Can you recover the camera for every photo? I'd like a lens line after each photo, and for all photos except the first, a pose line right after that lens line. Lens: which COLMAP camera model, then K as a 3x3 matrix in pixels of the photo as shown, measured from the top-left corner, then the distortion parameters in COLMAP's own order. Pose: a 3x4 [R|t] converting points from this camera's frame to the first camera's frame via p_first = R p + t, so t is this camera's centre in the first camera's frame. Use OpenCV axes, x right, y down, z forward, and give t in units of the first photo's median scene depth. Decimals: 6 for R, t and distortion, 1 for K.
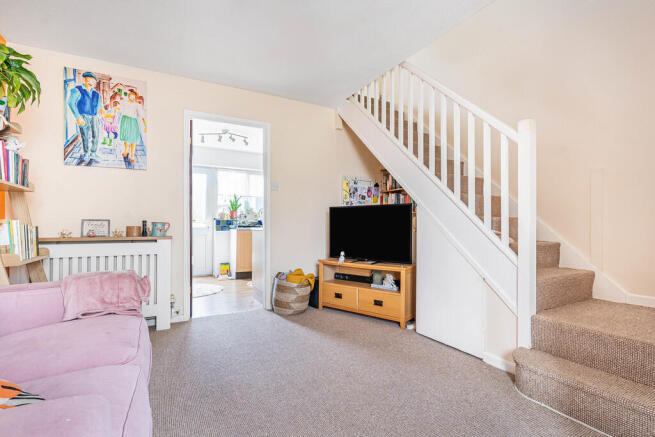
lens RADIAL K [[302.7, 0, 327.5], [0, 302.7, 218.5], [0, 0, 1]] dist [0.000021, -0.000004]
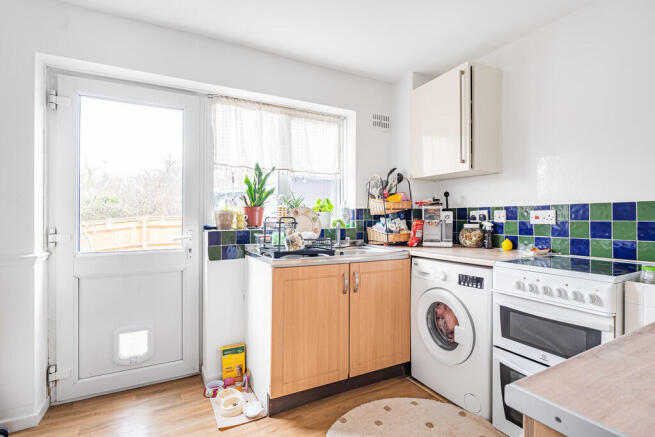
lens RADIAL K [[322.2, 0, 327.5], [0, 322.2, 218.5], [0, 0, 1]] dist [-0.001480, -0.000232]
pose [[0.999872, 0.002656, -0.015780, -0.212453], [-0.002533, 0.999966, 0.007805, -0.013282], [0.015800, -0.007764, 0.999845, 0.594524]]
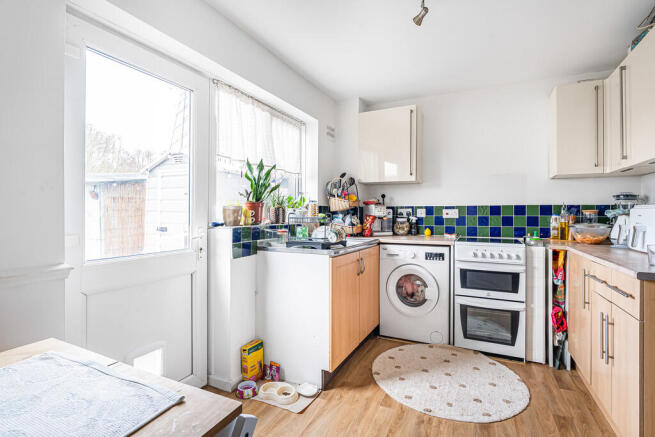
lens RADIAL K [[324.9, 0, 326.1], [0, 324.9, 213.7], [0, 0, 1]] dist [-0.000316, -0.000081]
pose [[0.816076, 0.004288, 0.577928, -0.483453], [-0.007515, 0.999967, 0.003192, -0.012617], [-0.577895, -0.006948, 0.816081, 0.615715]]
